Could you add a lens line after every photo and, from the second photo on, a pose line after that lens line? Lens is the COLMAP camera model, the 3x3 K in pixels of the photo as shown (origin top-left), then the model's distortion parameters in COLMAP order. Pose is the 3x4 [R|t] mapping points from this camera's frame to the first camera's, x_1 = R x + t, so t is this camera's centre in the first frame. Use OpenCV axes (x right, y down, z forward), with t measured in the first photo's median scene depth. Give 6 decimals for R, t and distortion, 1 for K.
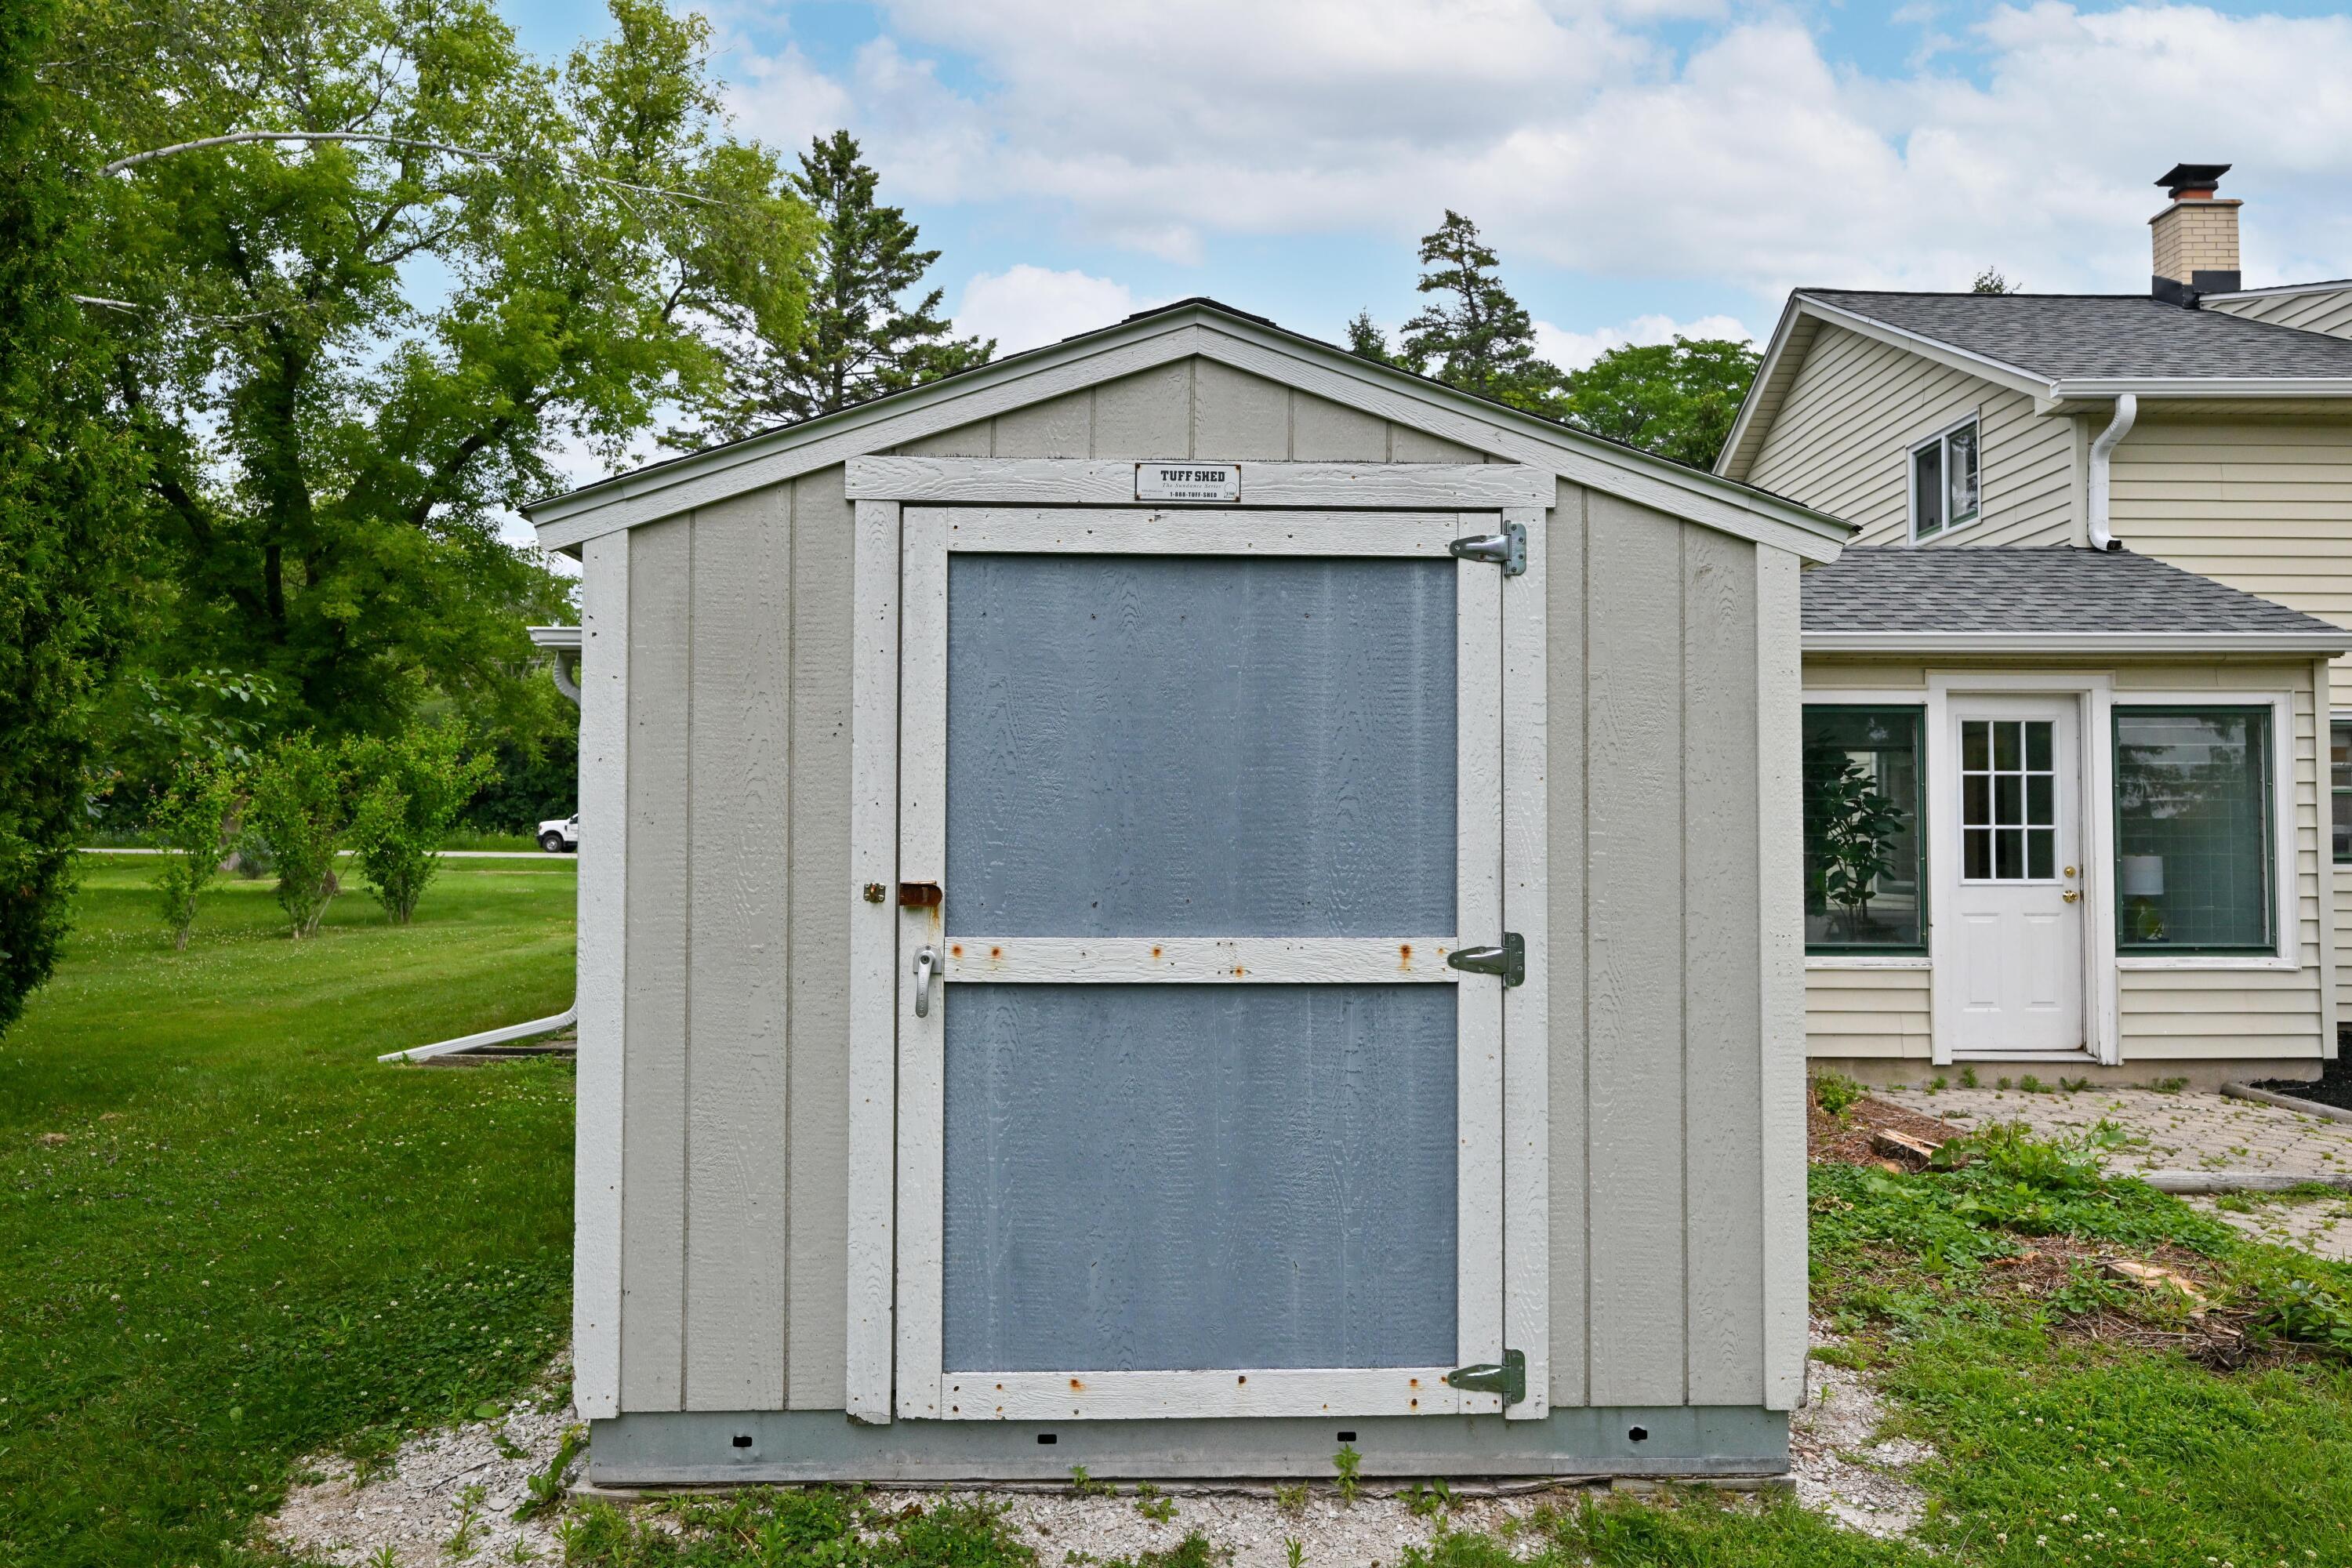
lens RADIAL K [[1594.0, 0, 1175.9], [0, 1594.0, 792.4], [0, 0, 1]] dist [-0.002934, -0.000027]
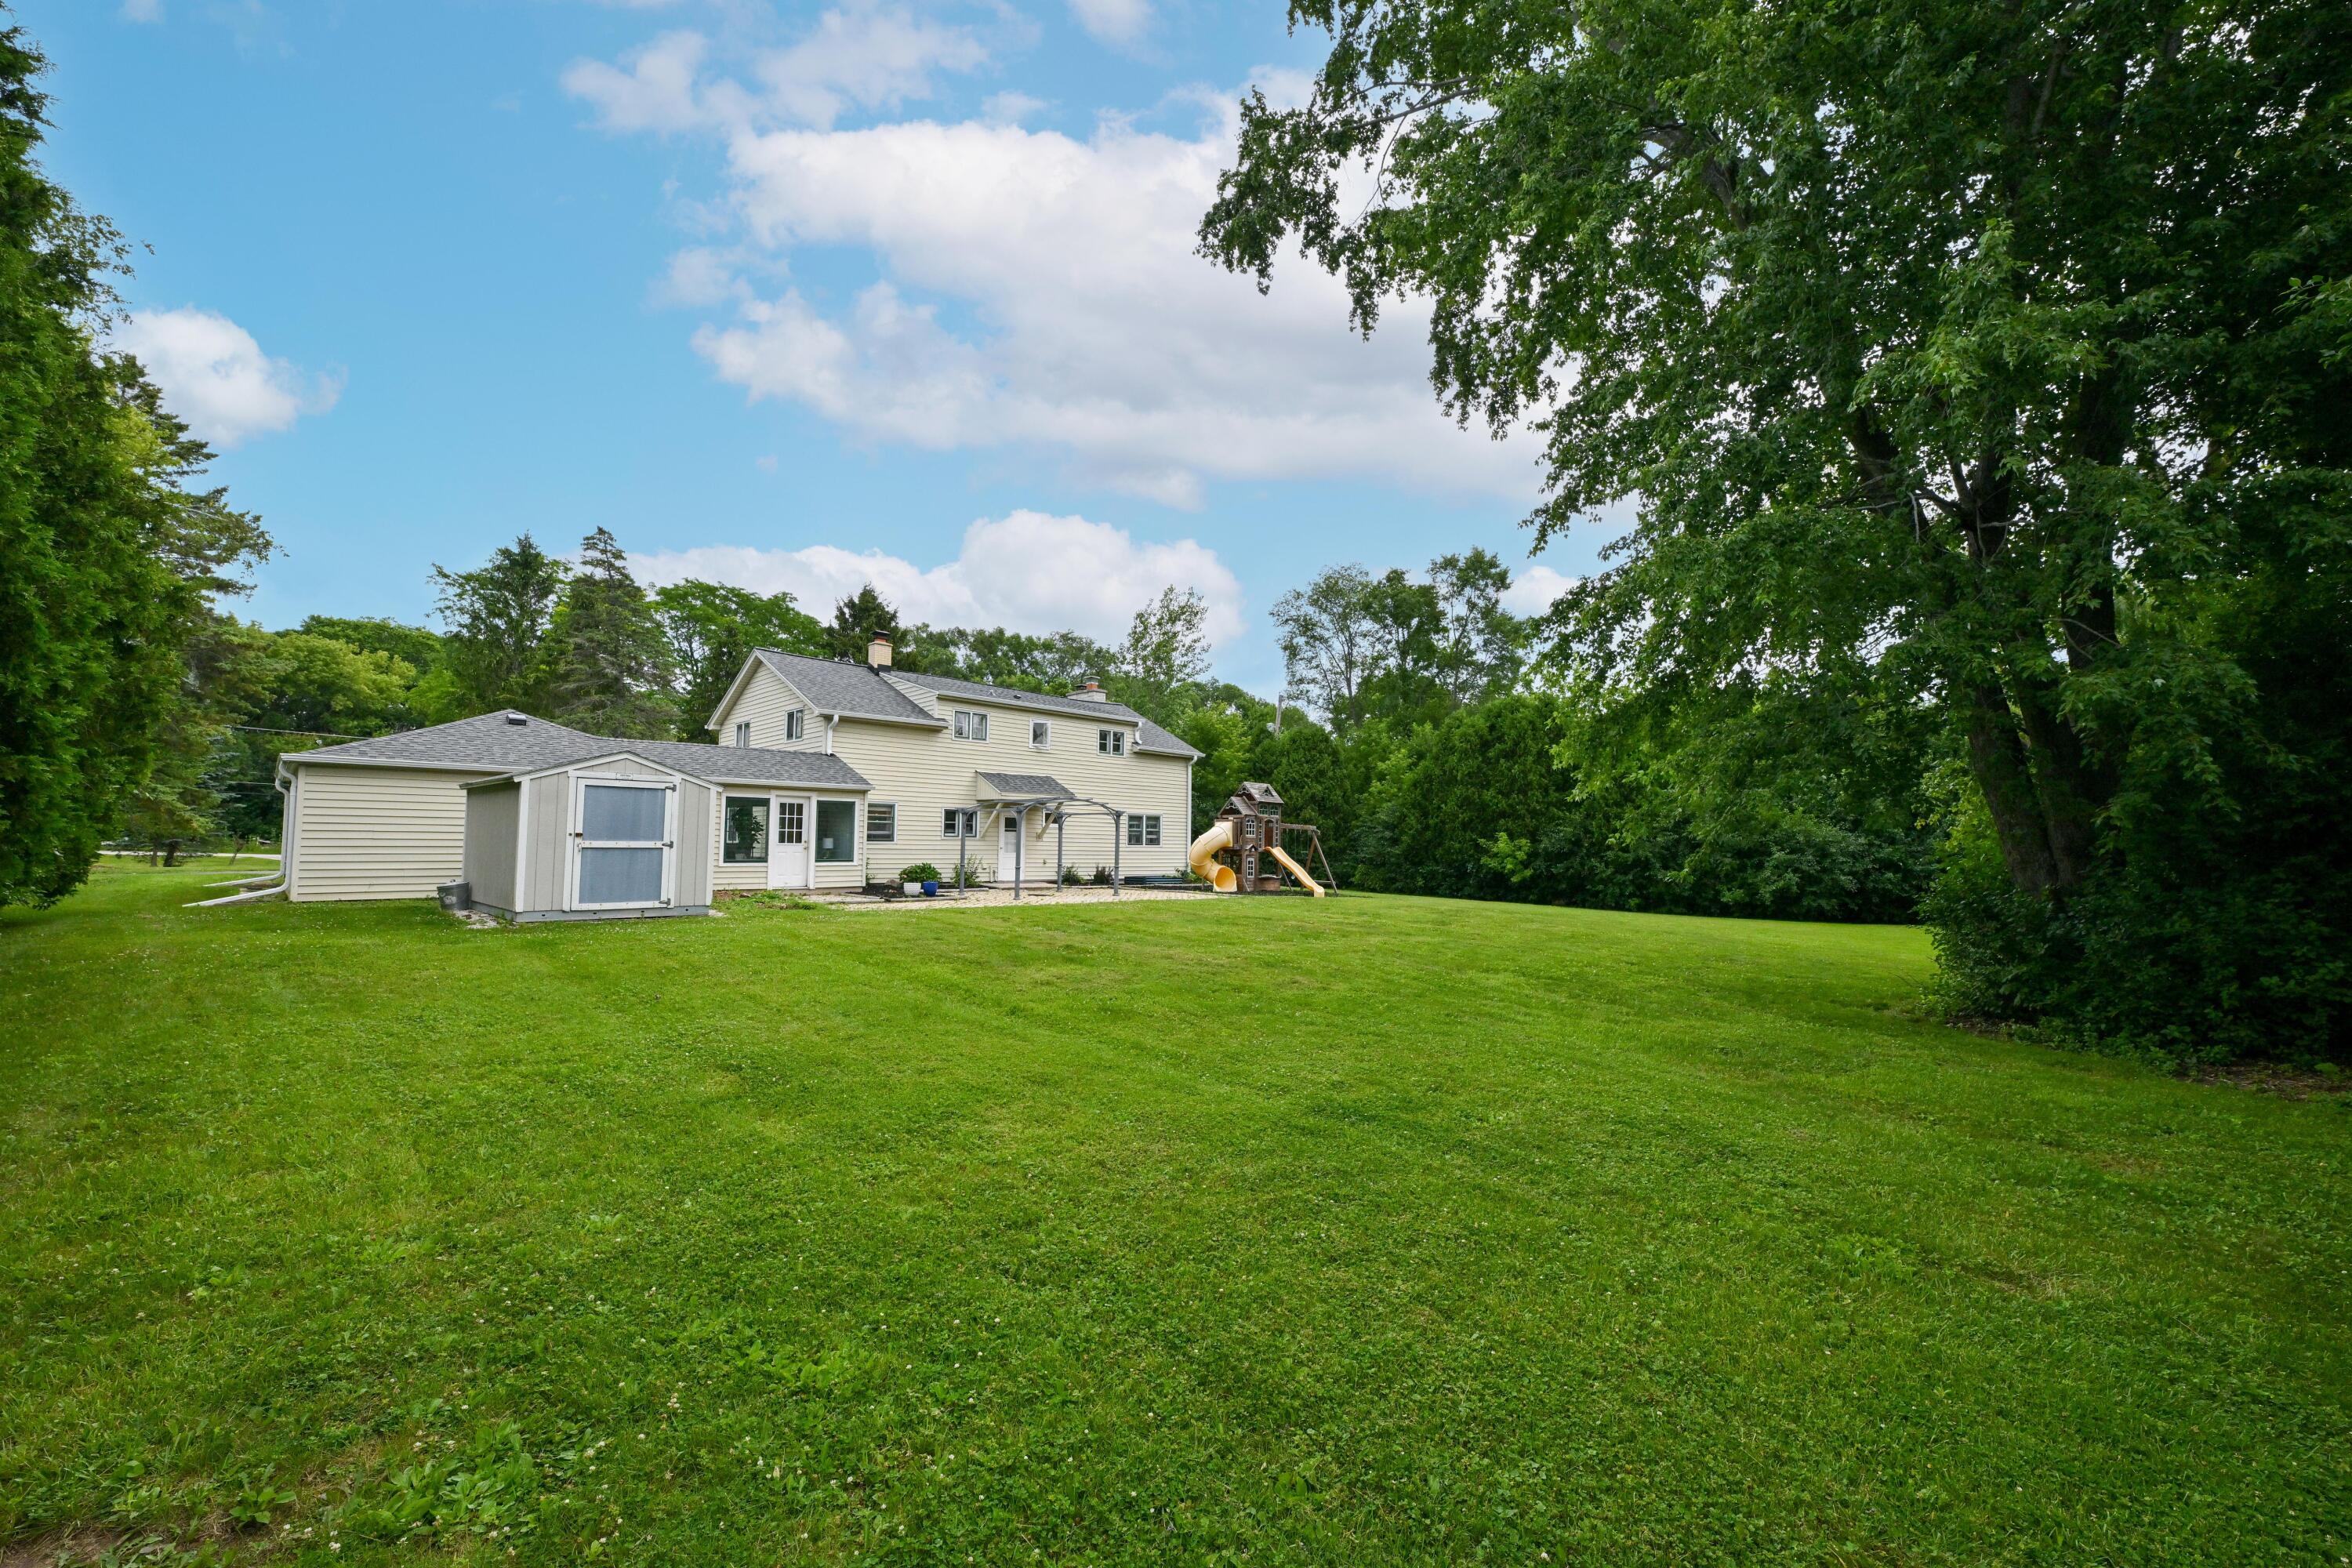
lens RADIAL K [[922.7, 0, 1174.1], [0, 922.7, 790.2], [0, 0, 1]] dist [-0.002297, -0.000347]
pose [[0.716509, 0.046657, 0.696015, -0.388941], [-0.028661, 0.998887, -0.037455, -0.018454], [-0.696988, 0.006888, 0.717049, -1.296096]]
